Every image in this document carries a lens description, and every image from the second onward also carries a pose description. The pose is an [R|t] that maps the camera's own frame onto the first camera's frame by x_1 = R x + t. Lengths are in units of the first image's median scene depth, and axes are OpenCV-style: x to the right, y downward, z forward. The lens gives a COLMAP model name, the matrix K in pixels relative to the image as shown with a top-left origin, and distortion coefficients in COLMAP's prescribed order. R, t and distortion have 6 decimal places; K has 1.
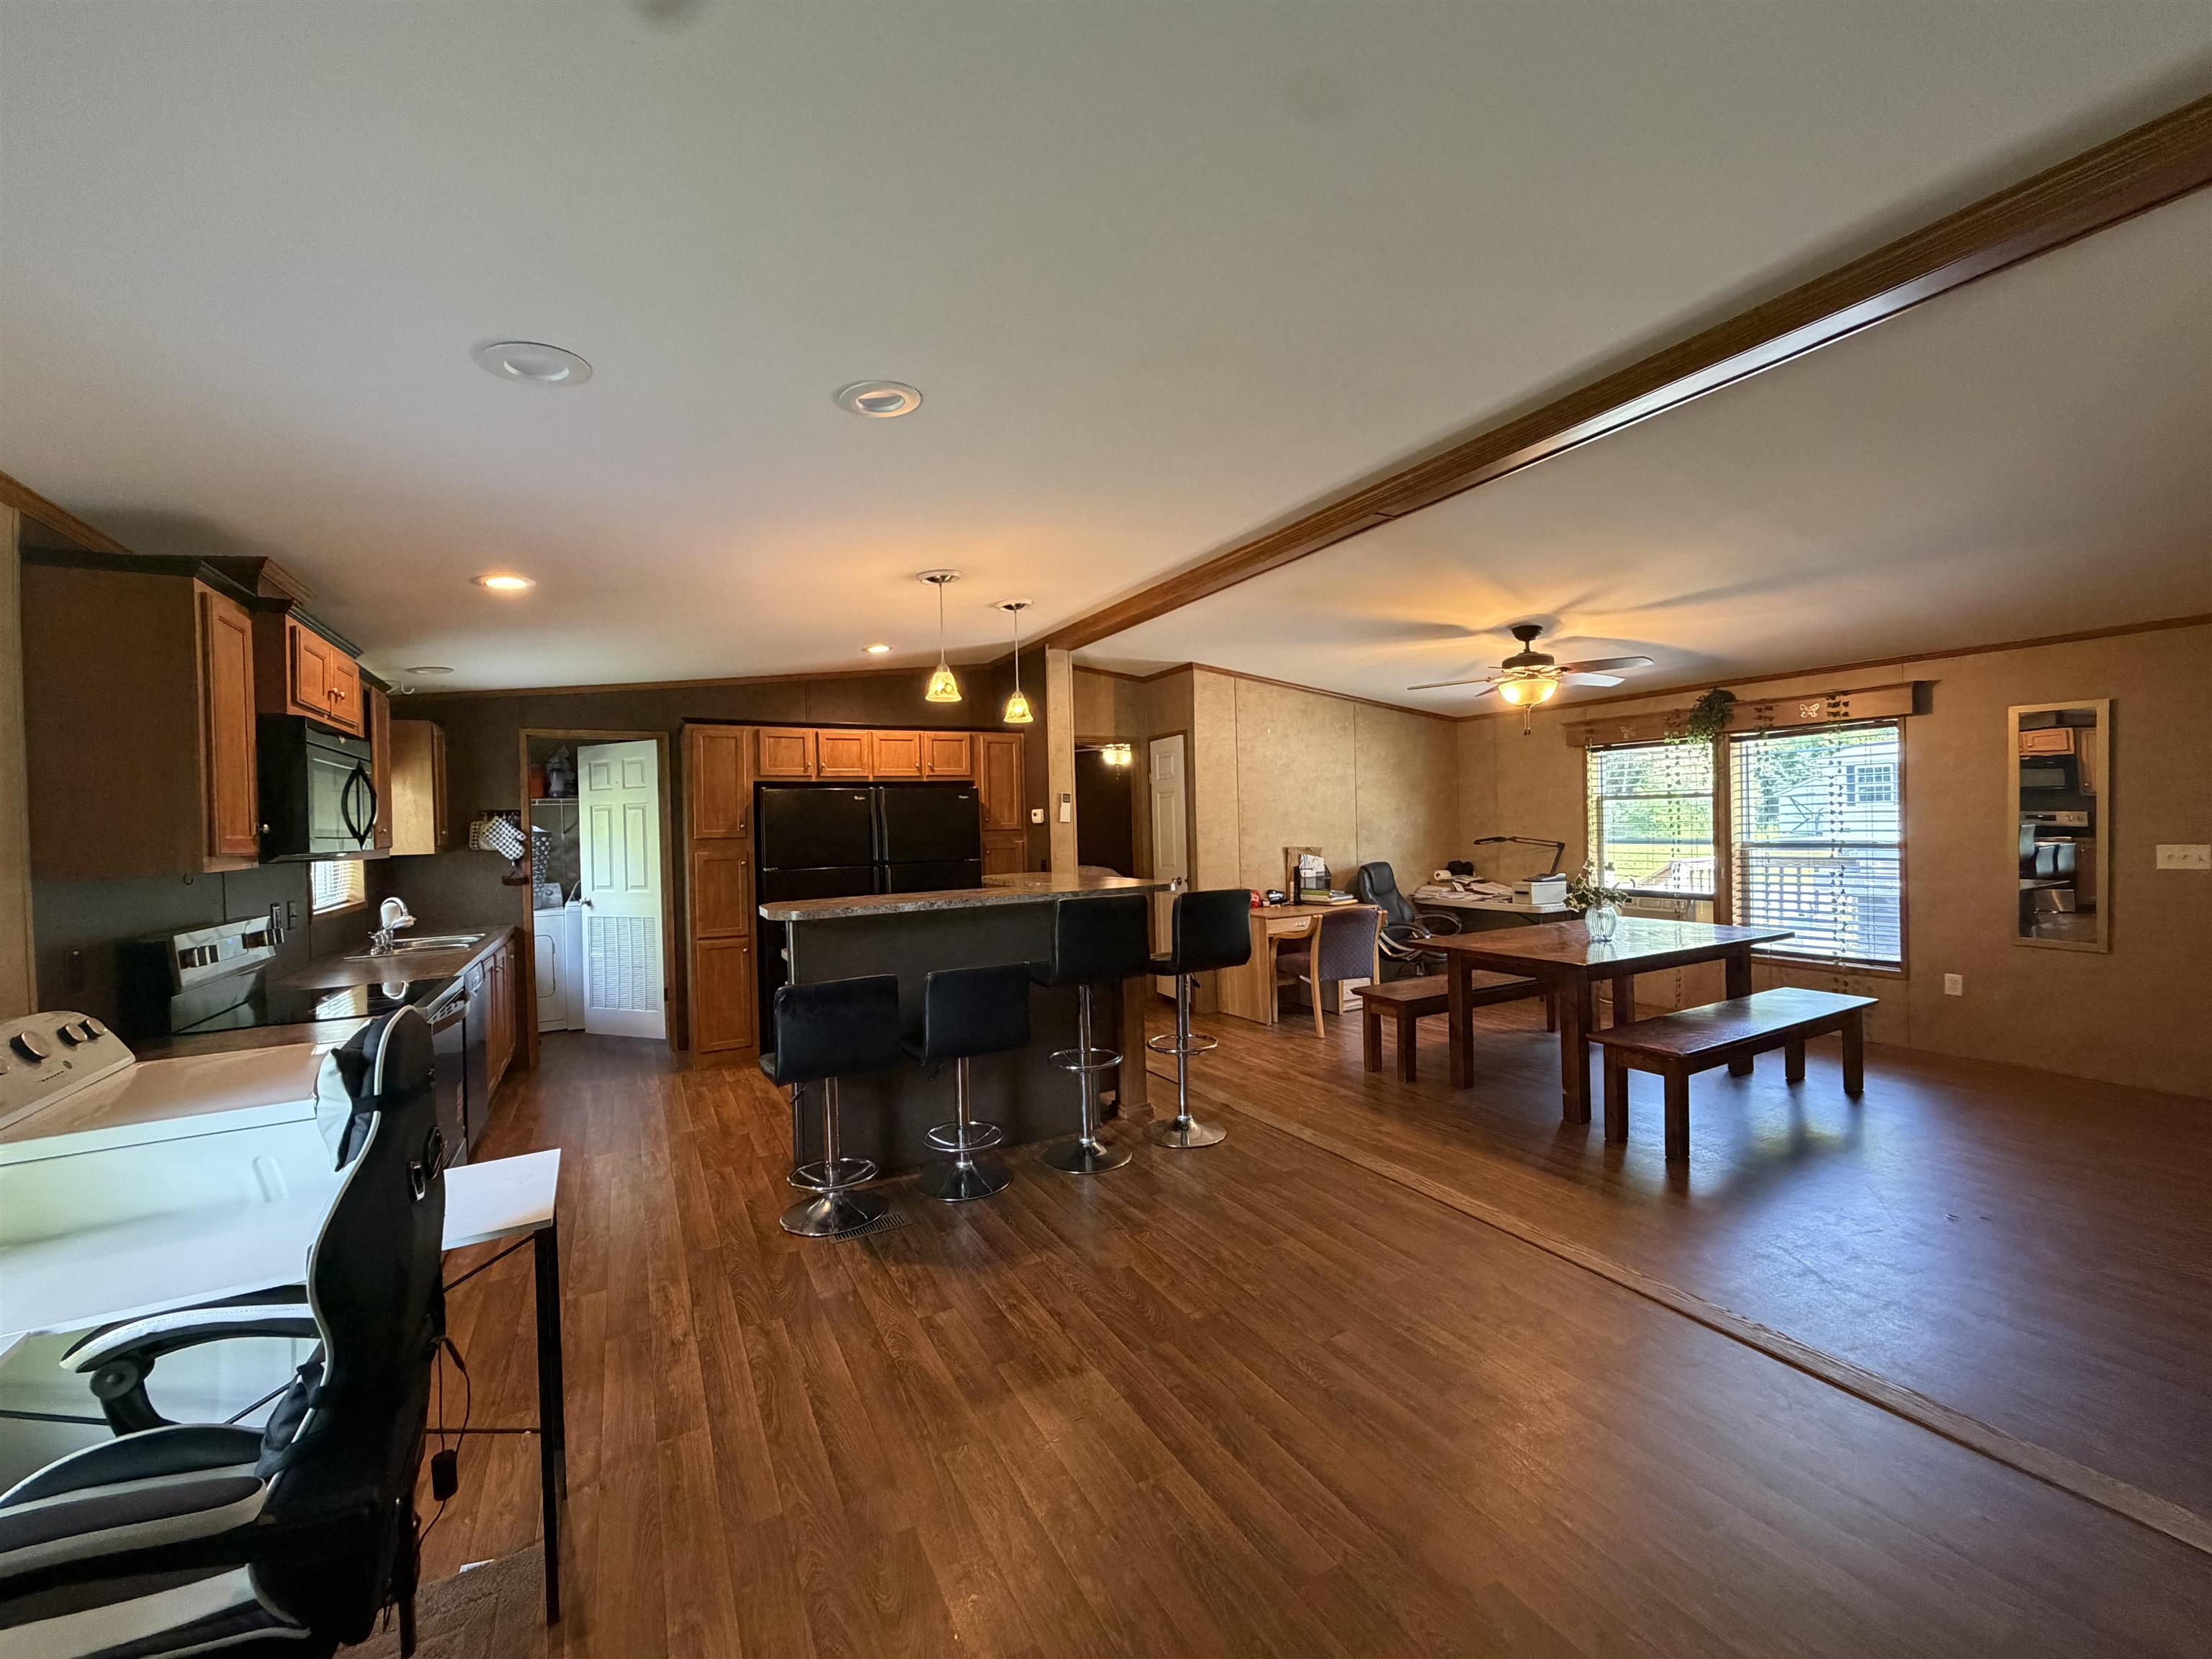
lens RADIAL K [[878.7, 0, 1102.5], [0, 878.7, 829.6], [0, 0, 1]] dist [0.001562, 0.000170]
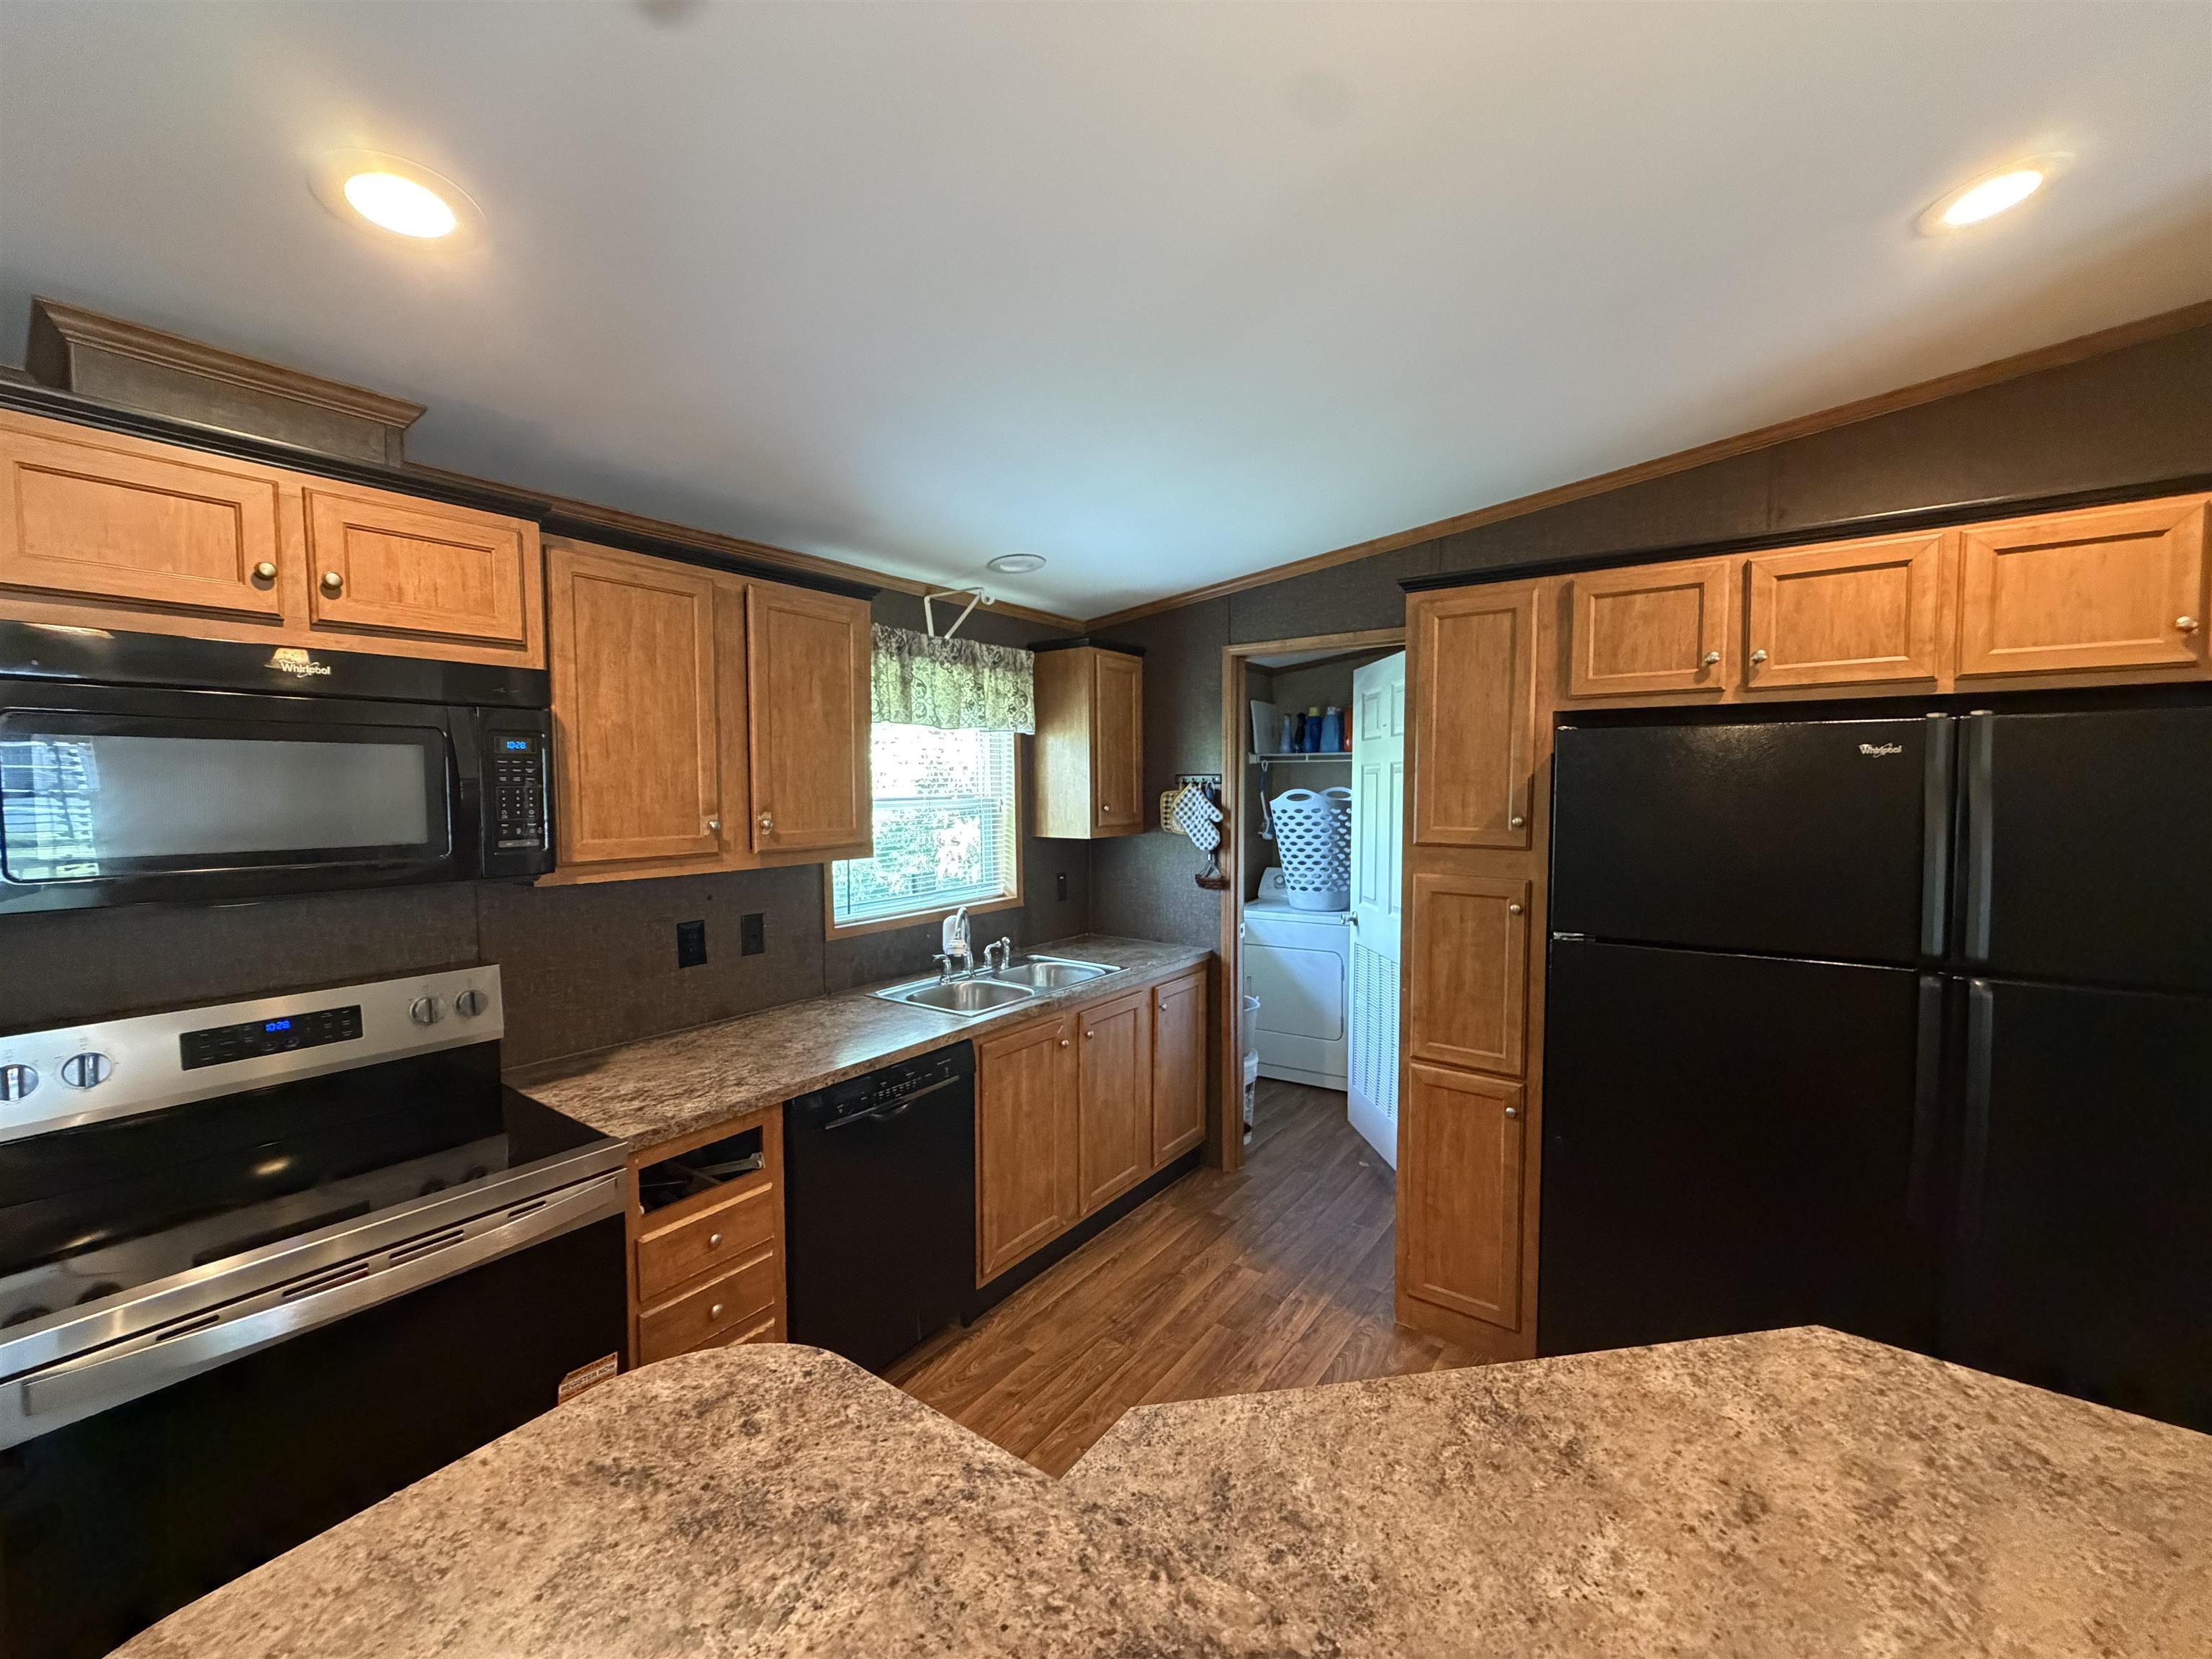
lens RADIAL K [[881.7, 0, 1101.7], [0, 881.7, 827.1], [0, 0, 1]] dist [0.000102, 0.000410]
pose [[0.432238, 0.069313, -0.899092, -0.102433], [-0.011724, 0.997389, 0.071255, -0.025389], [0.901683, -0.020259, 0.431922, 0.565747]]
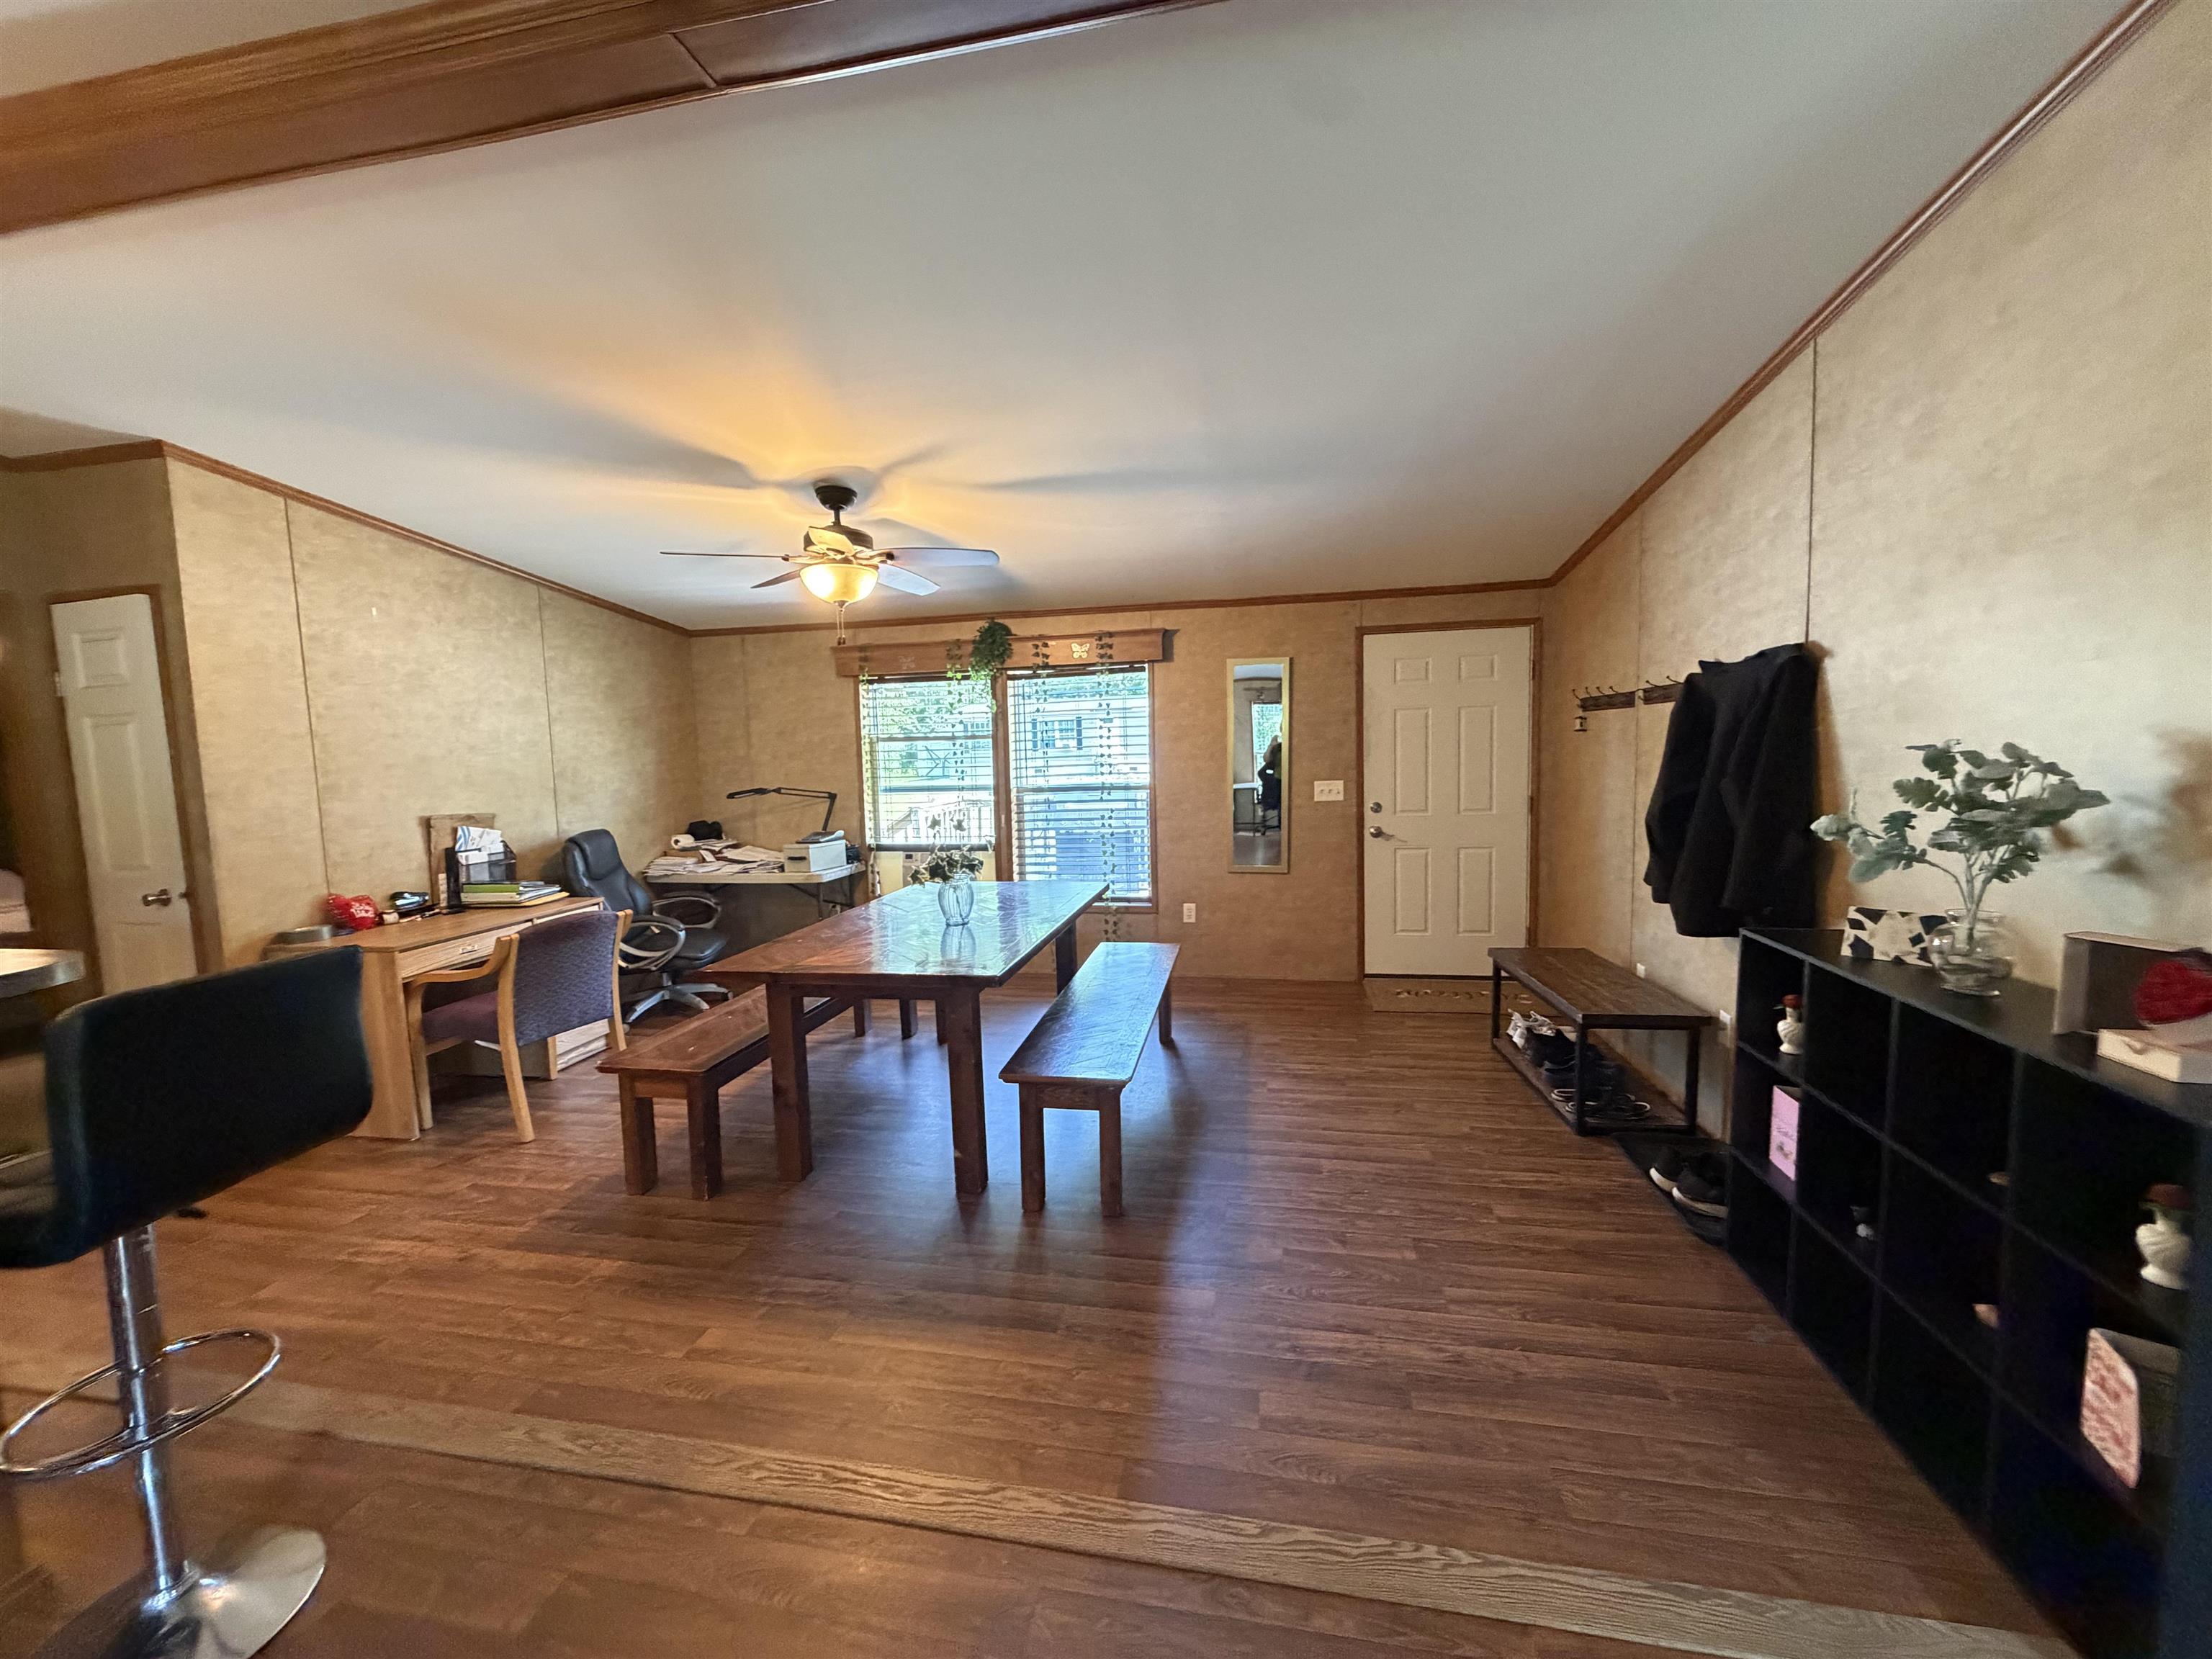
lens RADIAL K [[881.7, 0, 1101.7], [0, 881.7, 827.1], [0, 0, 1]] dist [0.000102, 0.000410]
pose [[0.639542, -0.061961, 0.766255, 0.051581], [0.018859, 0.997711, 0.064937, -0.002875], [-0.768525, -0.027079, 0.639246, 0.310291]]
